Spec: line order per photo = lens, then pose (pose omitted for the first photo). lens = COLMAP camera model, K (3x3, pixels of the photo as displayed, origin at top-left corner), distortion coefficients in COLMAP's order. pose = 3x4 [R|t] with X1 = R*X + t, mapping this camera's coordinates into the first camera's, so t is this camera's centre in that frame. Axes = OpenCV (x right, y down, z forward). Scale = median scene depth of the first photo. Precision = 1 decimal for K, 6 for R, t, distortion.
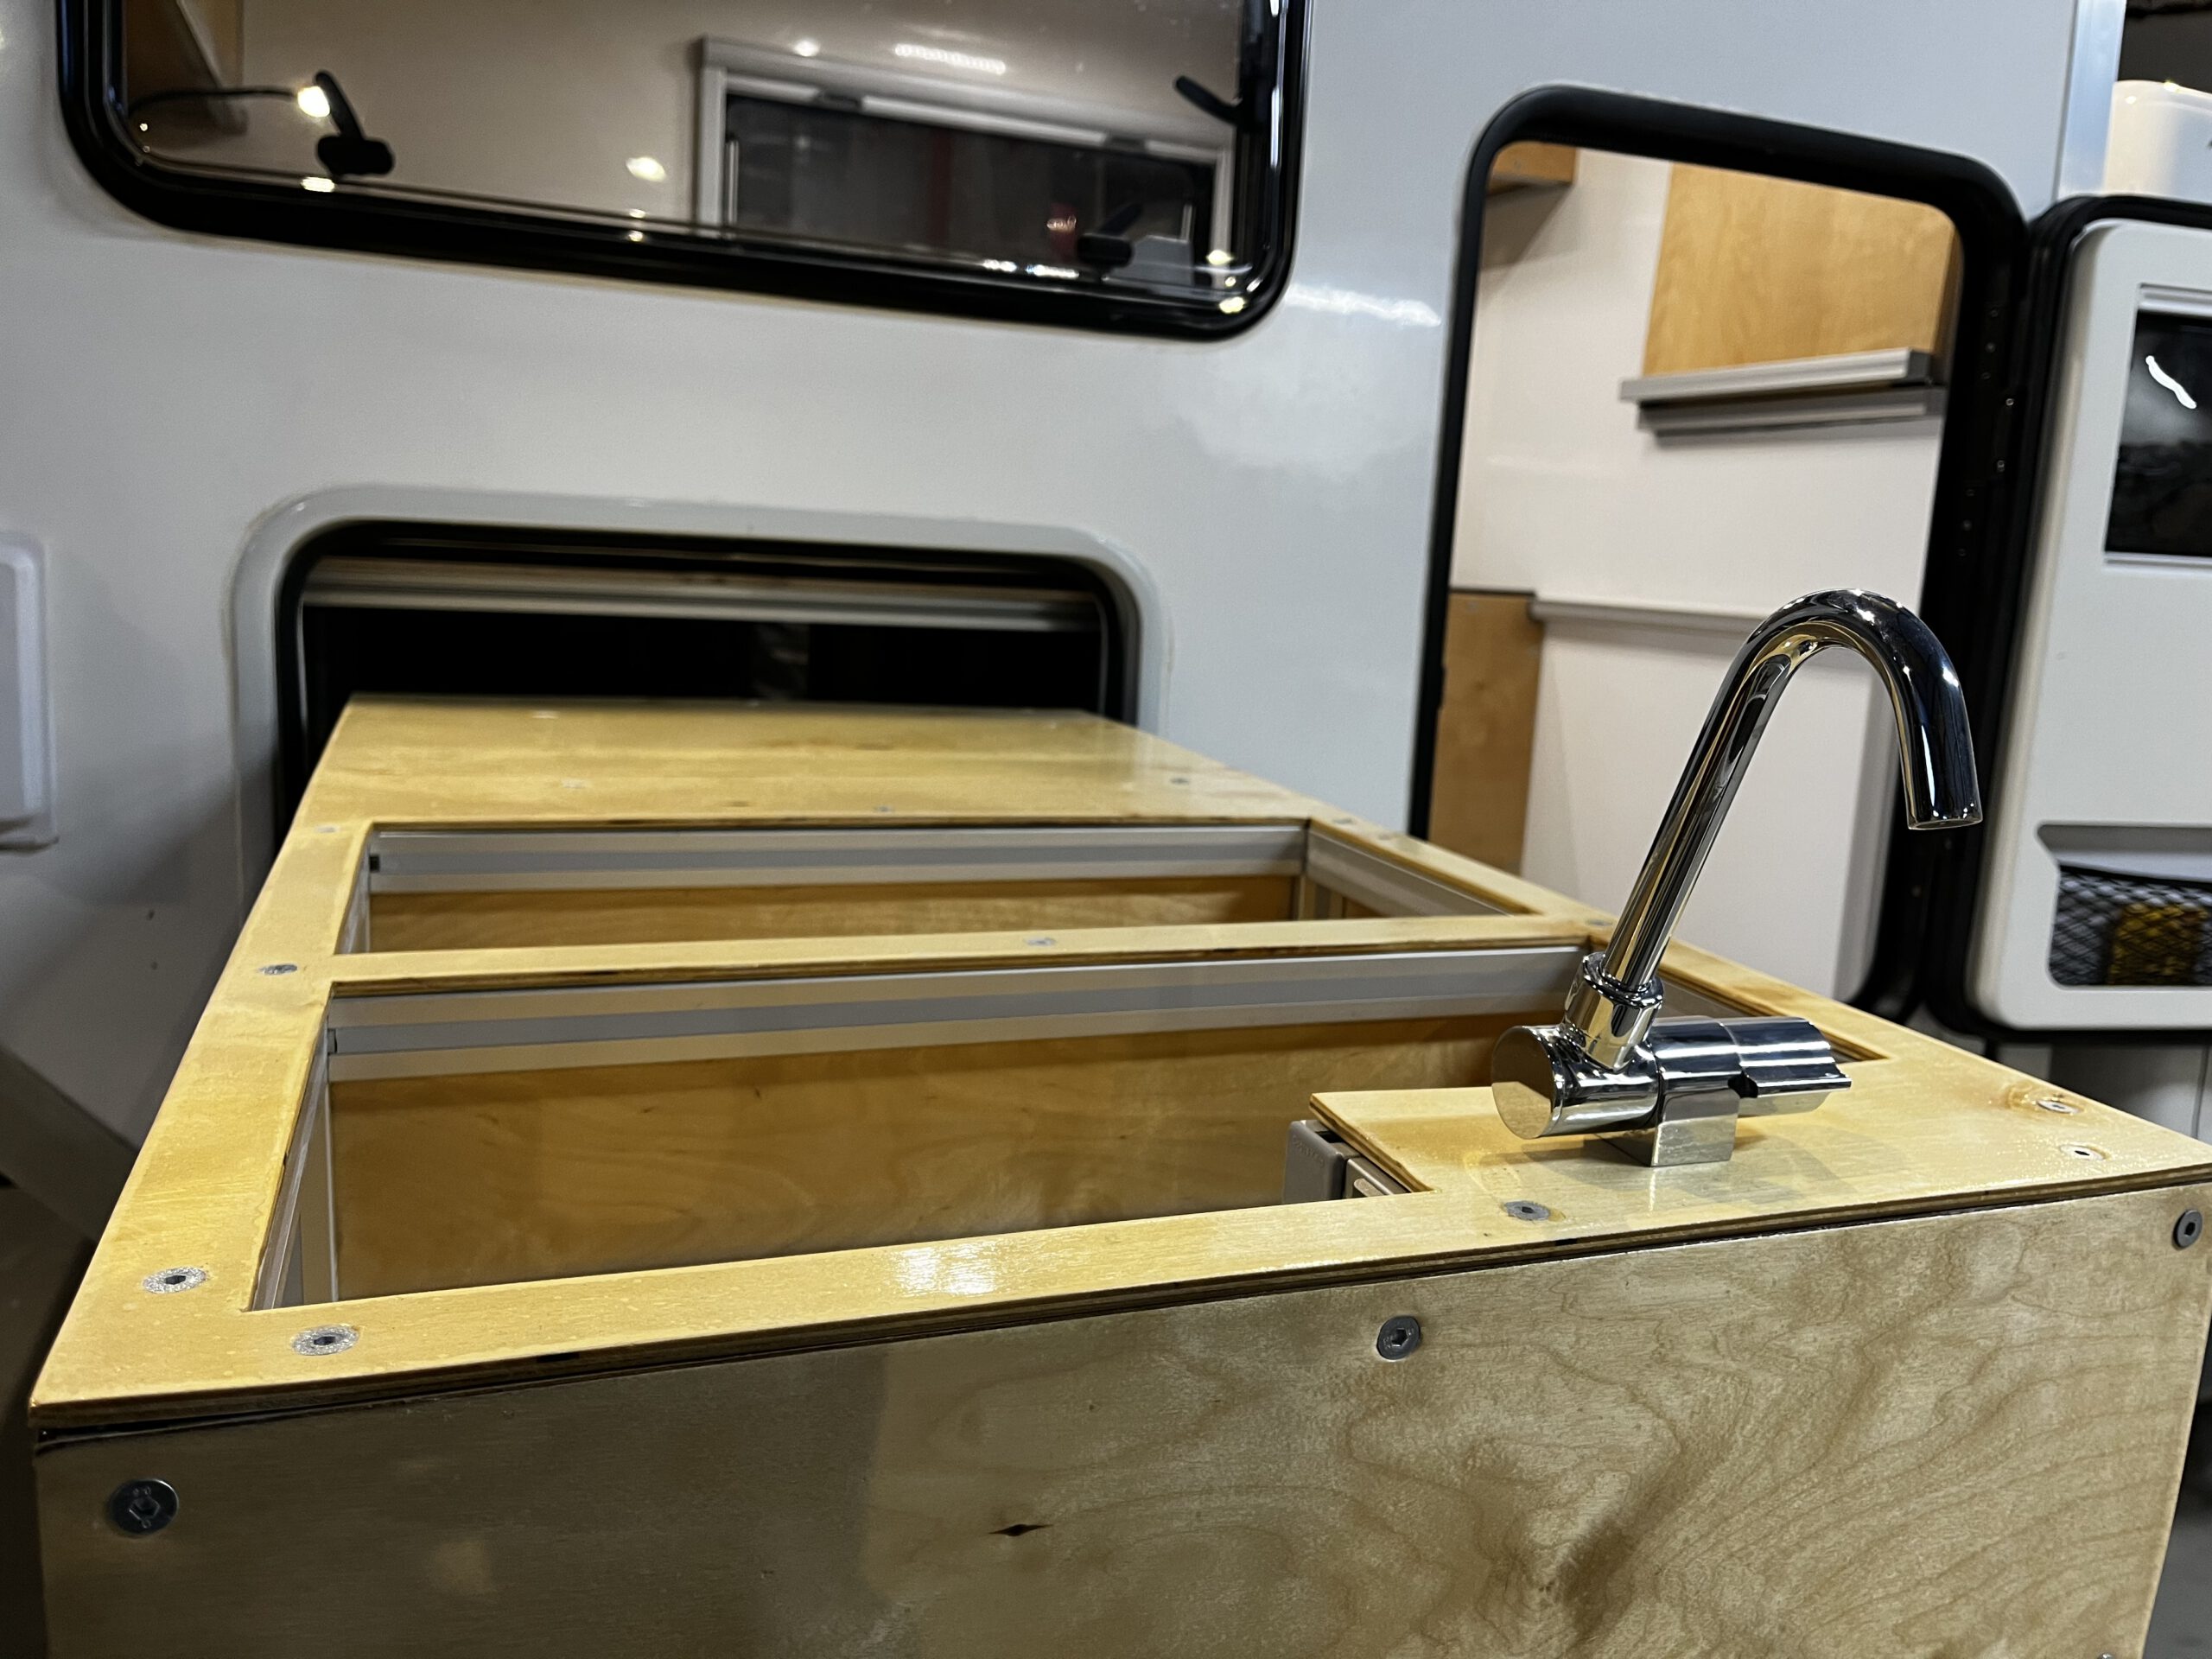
lens RADIAL K [[1631.8, 0, 1106.0], [0, 1631.8, 829.5], [0, 0, 1]] dist [0.132477, -0.165524]
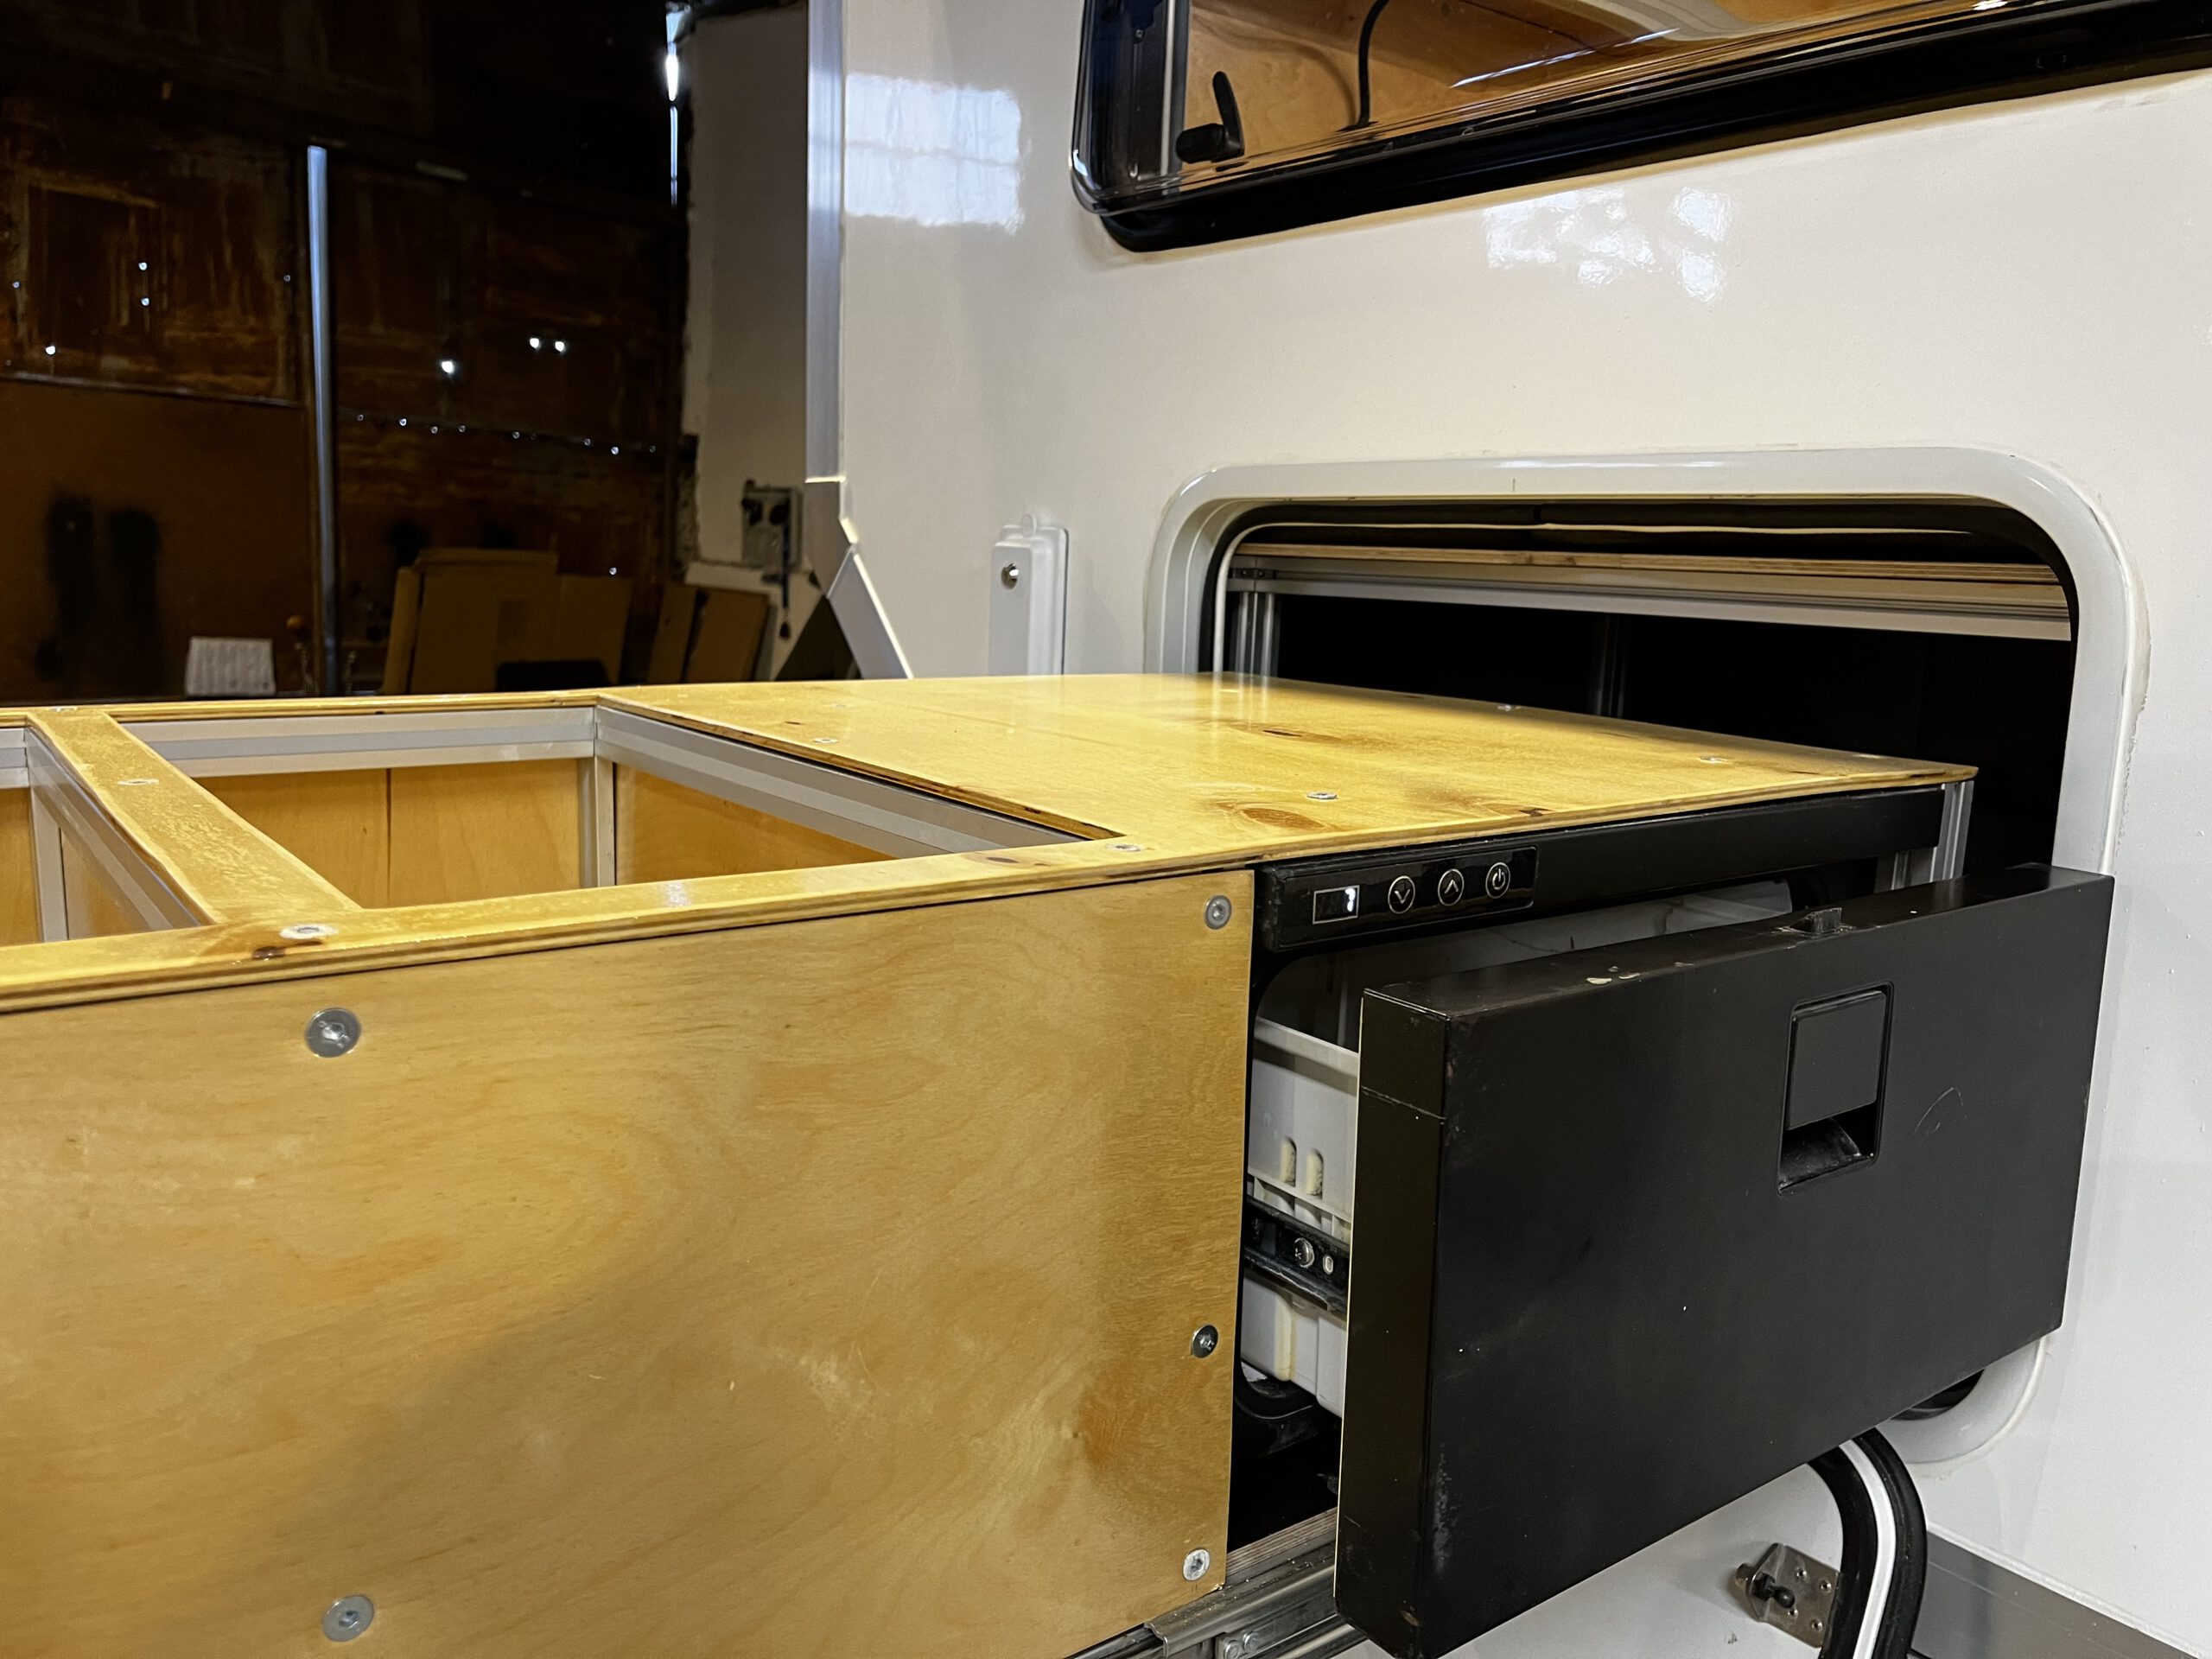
lens RADIAL K [[1685.2, 0, 1106.0], [0, 1685.2, 829.5], [0, 0, 1]] dist [0.027542, 0.001152]
pose [[0.285990, 0.120521, -0.950623, 0.574765], [-0.182931, 0.980680, 0.069298, -0.047451], [0.940610, 0.154080, 0.302512, 0.676881]]
